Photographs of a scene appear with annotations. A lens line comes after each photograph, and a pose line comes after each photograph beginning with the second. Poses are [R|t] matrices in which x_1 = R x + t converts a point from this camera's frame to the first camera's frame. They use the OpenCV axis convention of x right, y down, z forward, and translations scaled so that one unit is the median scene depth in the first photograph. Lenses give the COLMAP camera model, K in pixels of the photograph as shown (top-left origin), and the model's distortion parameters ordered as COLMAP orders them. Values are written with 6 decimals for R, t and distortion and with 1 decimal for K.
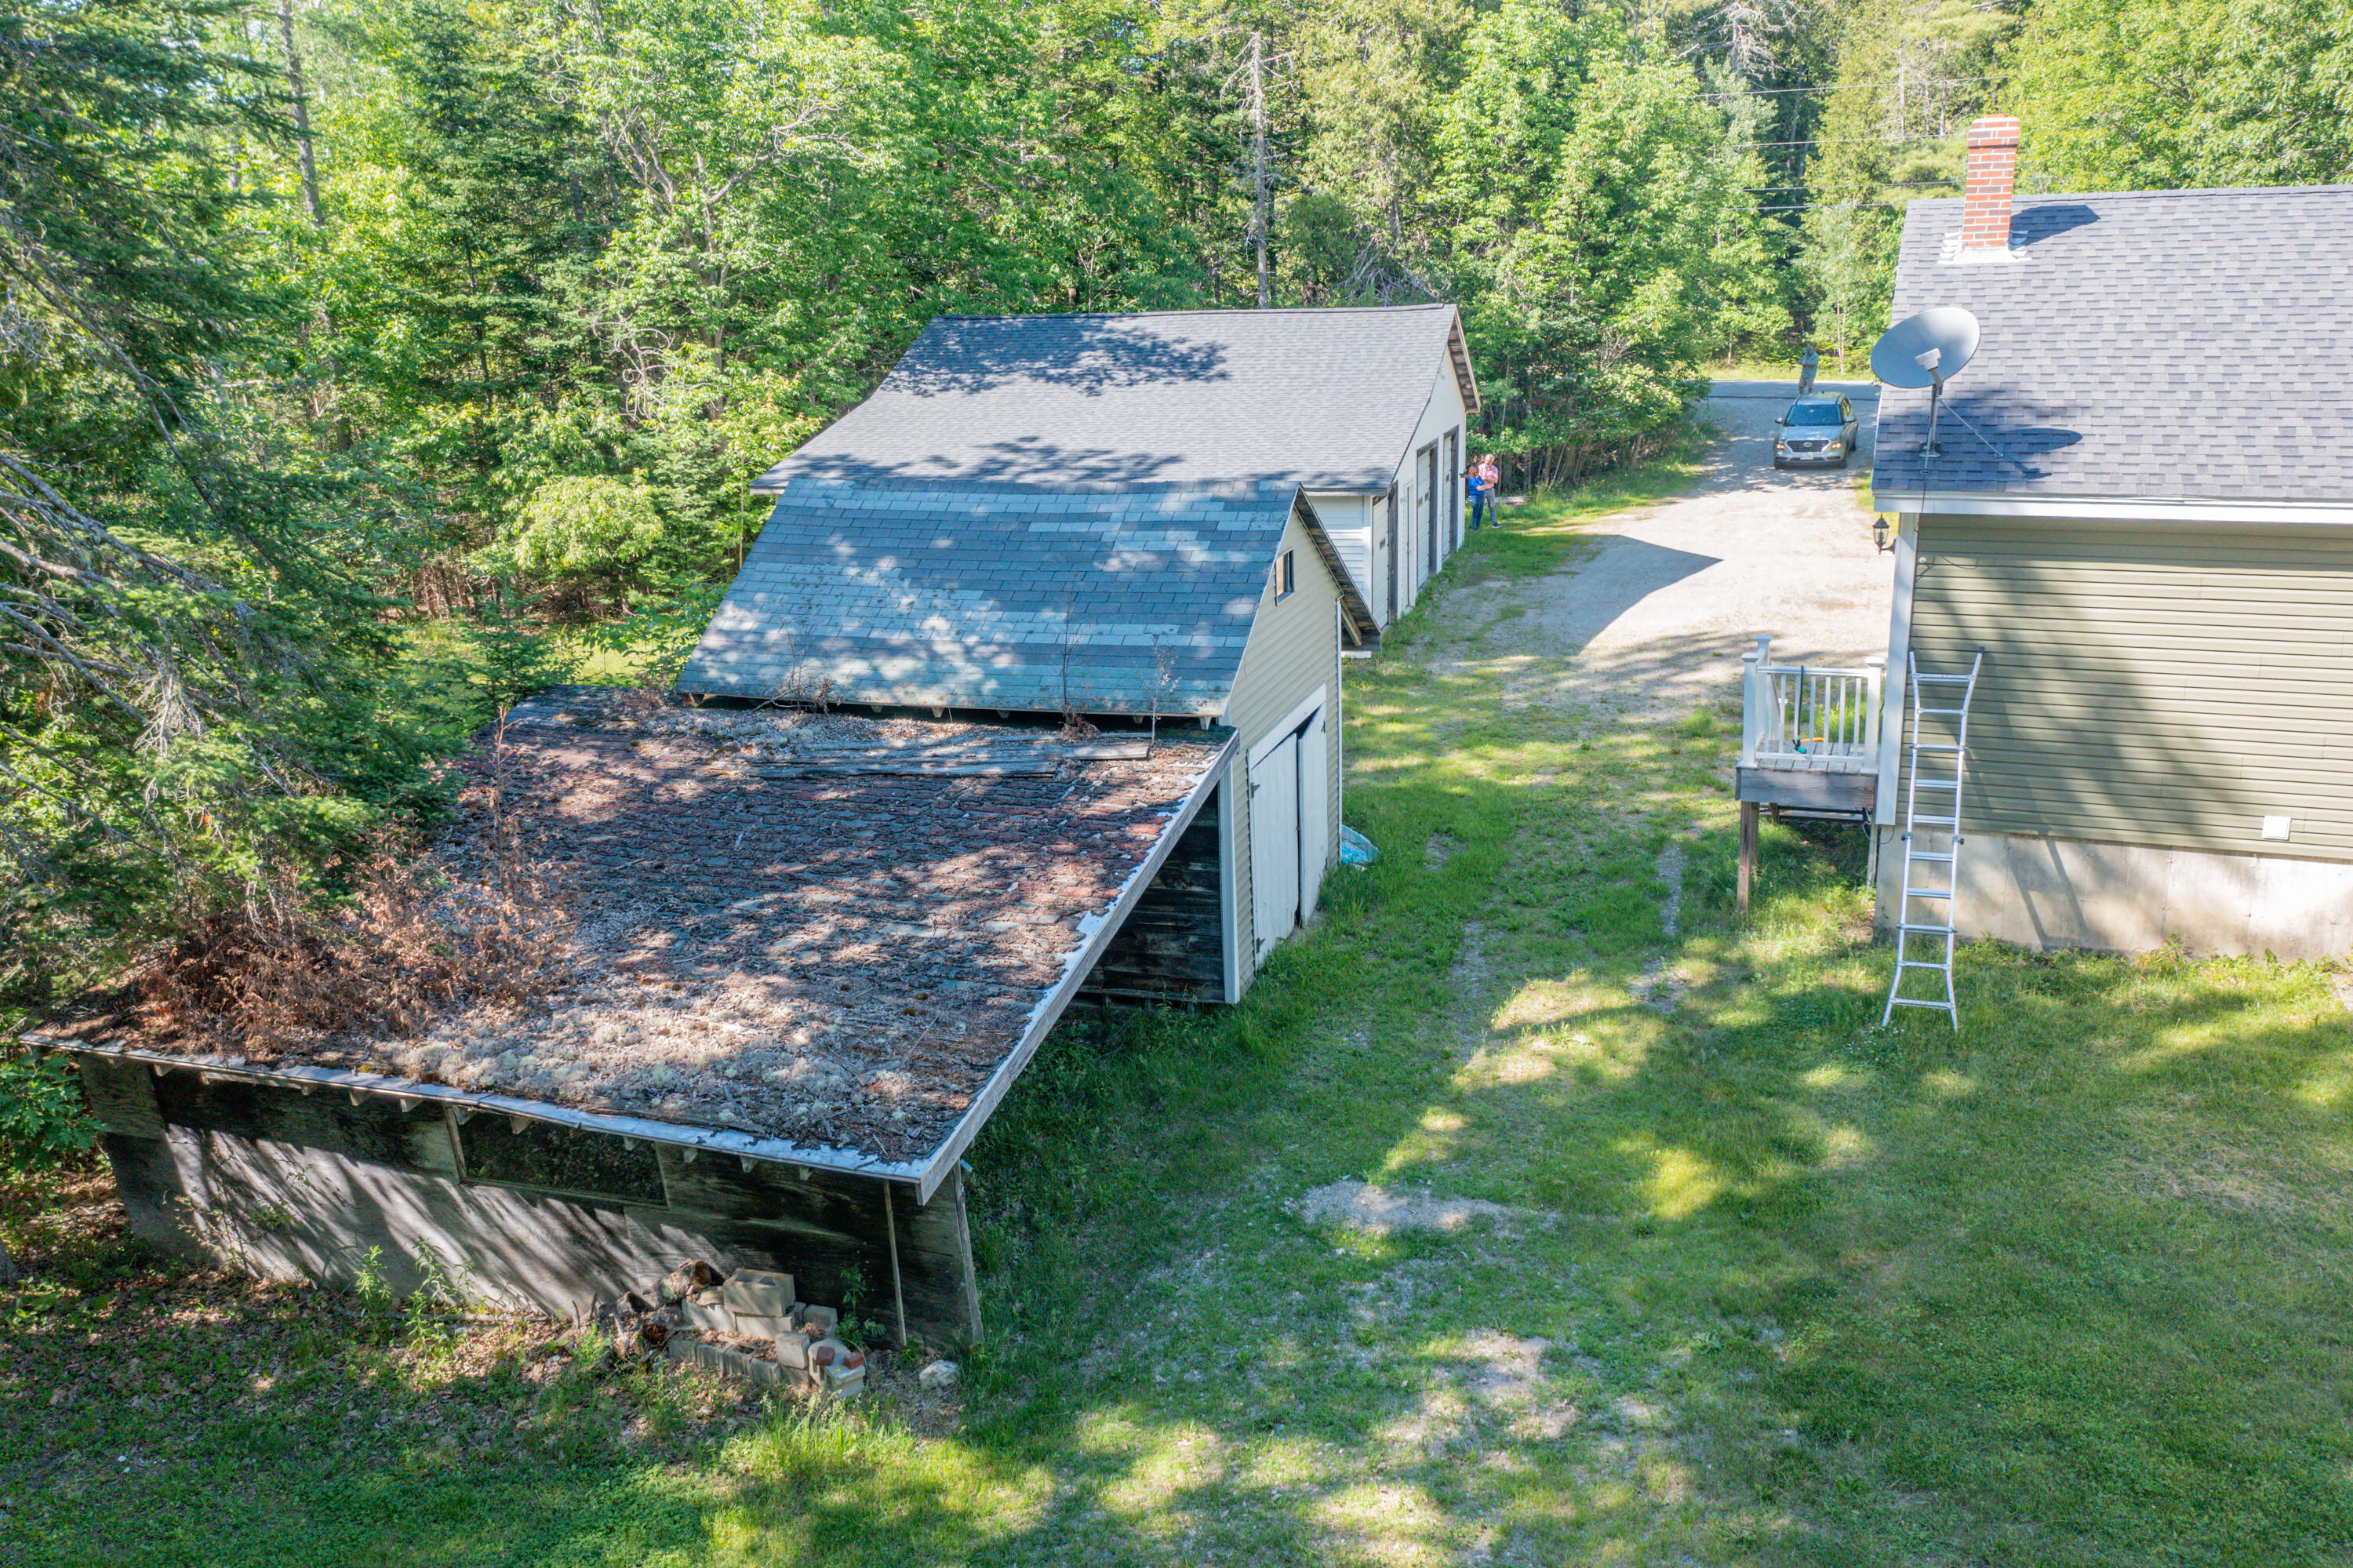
lens RADIAL K [[1863.4, 0, 1176.5], [0, 1863.4, 784.0], [0, 0, 1]] dist [-0.011652, -0.008758]
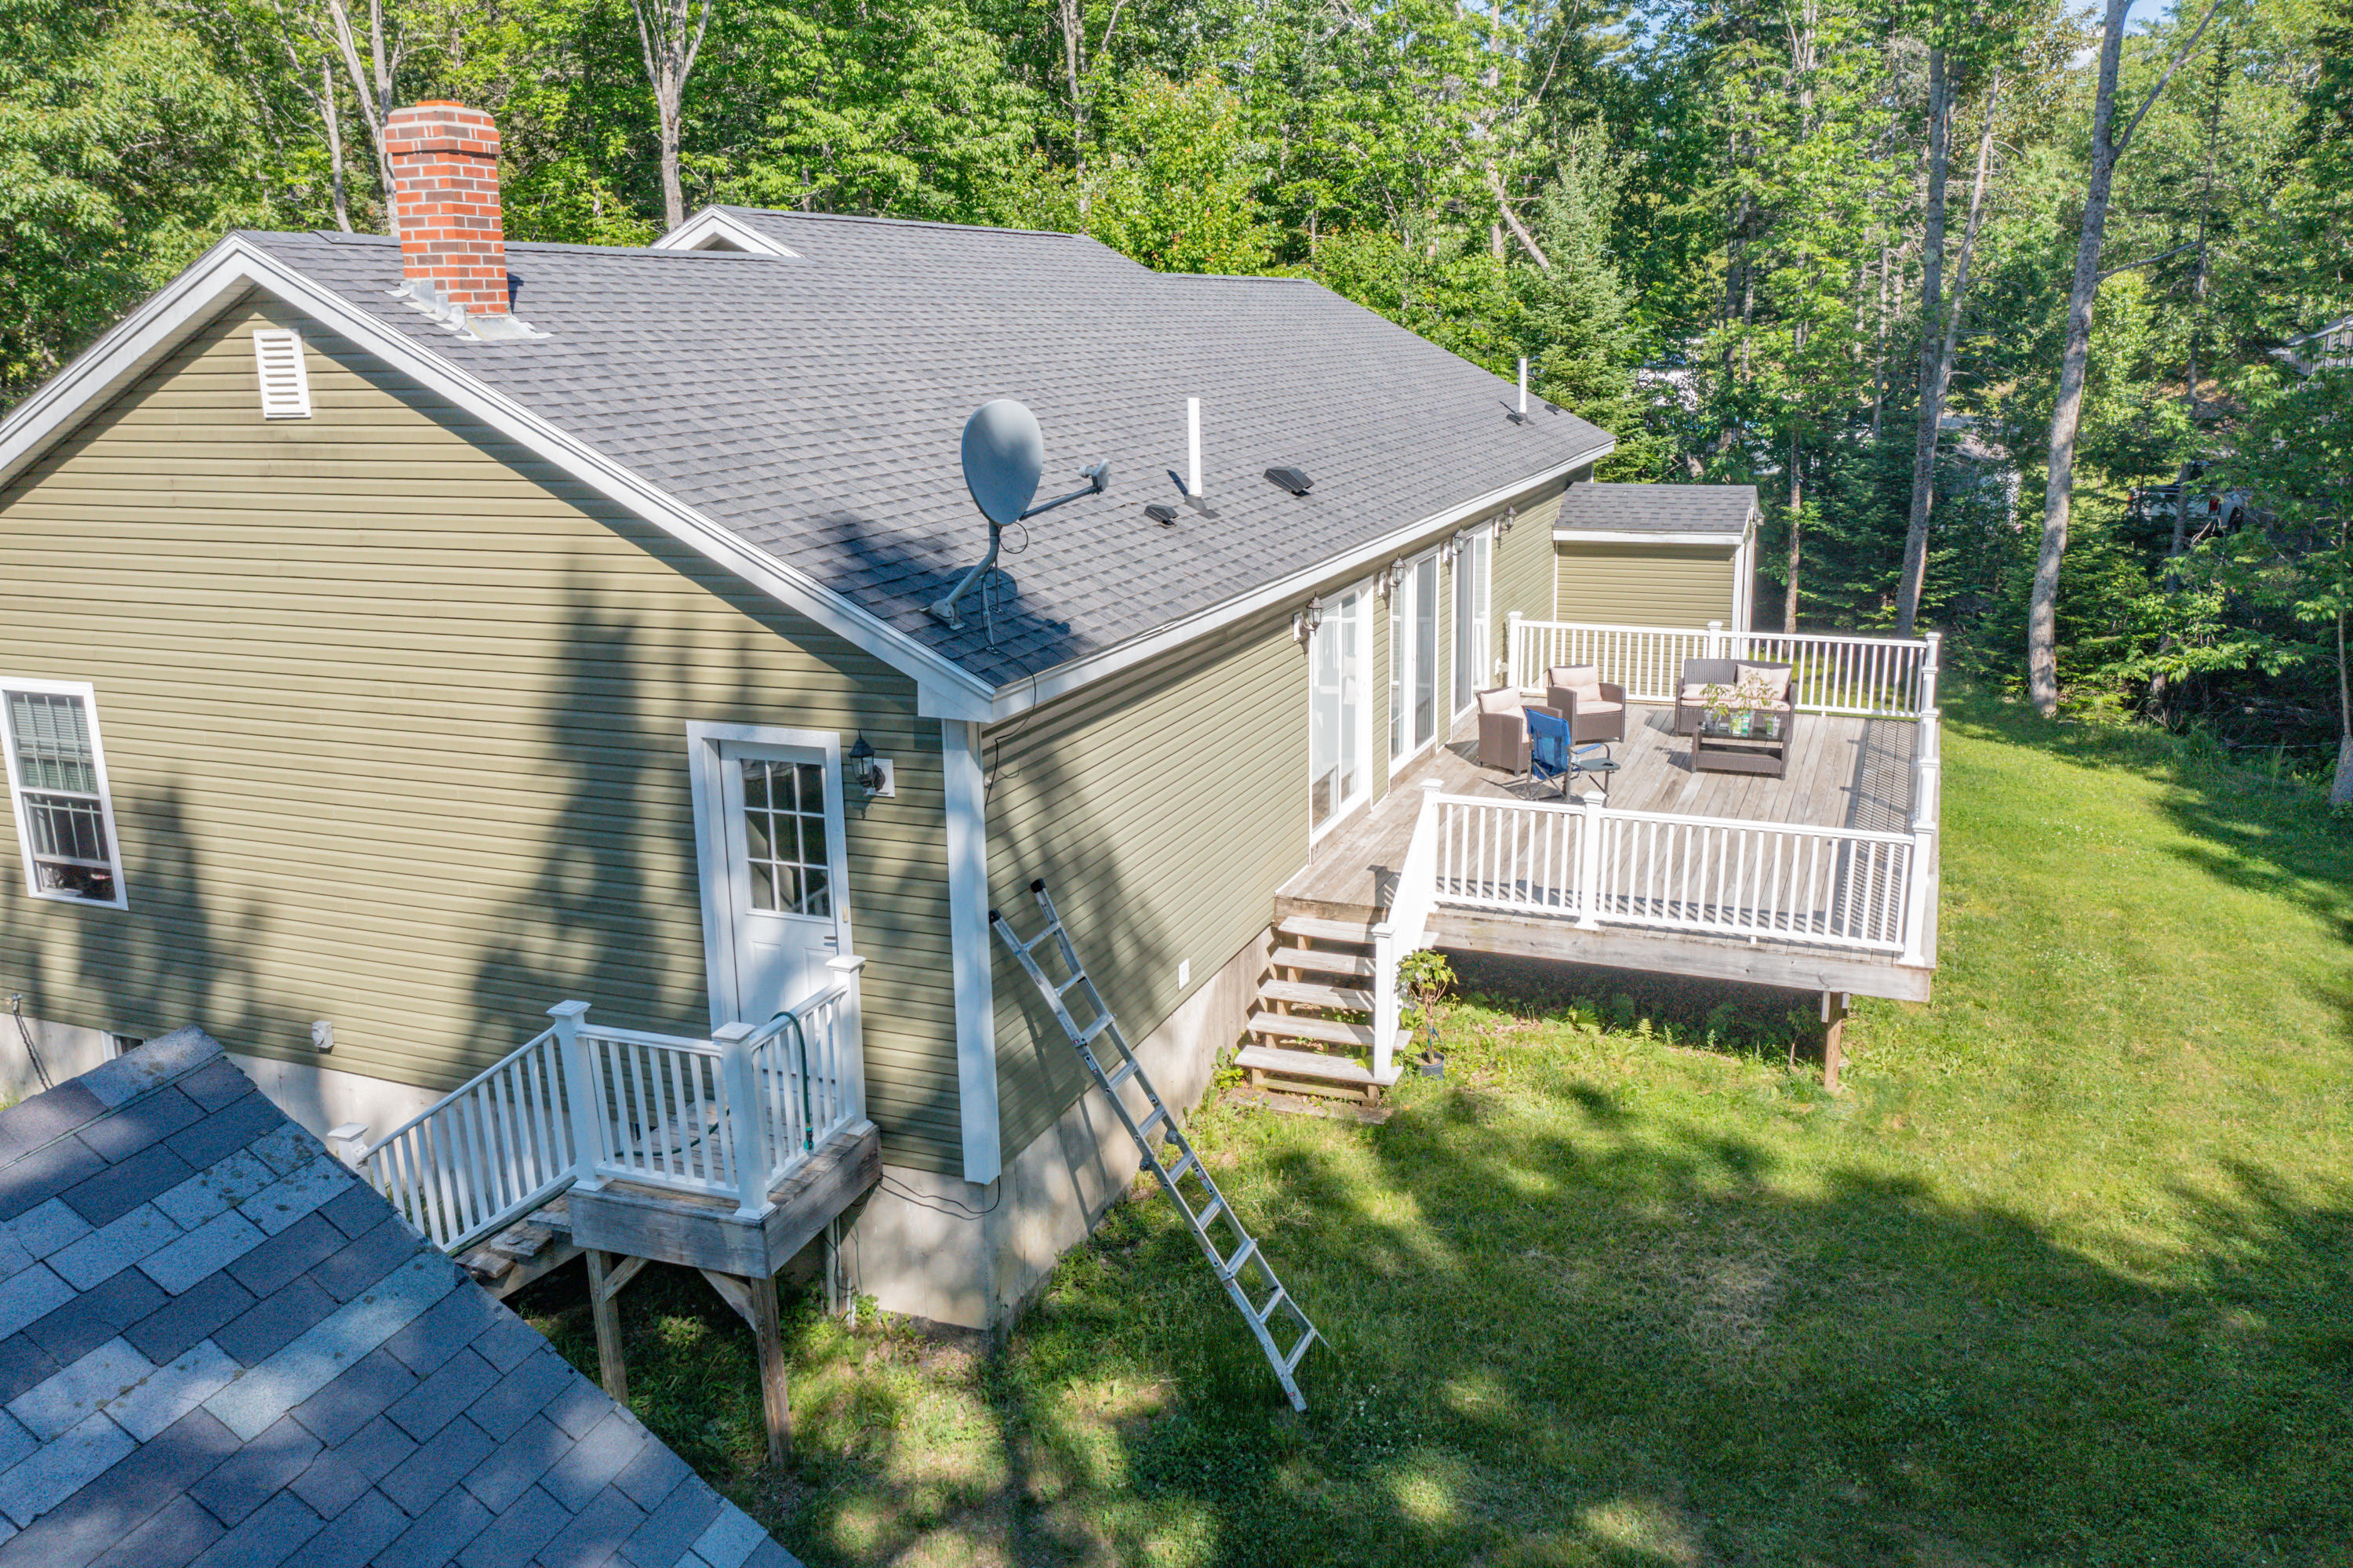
lens RADIAL K [[1850.5, 0, 1176.5], [0, 1850.5, 784.0], [0, 0, 1]] dist [0.003431, 0.001056]
pose [[-0.017891, -0.216916, 0.976026, -0.221066], [0.272300, 0.938226, 0.213506, -0.222165], [-0.962046, 0.269592, 0.042280, 0.837573]]
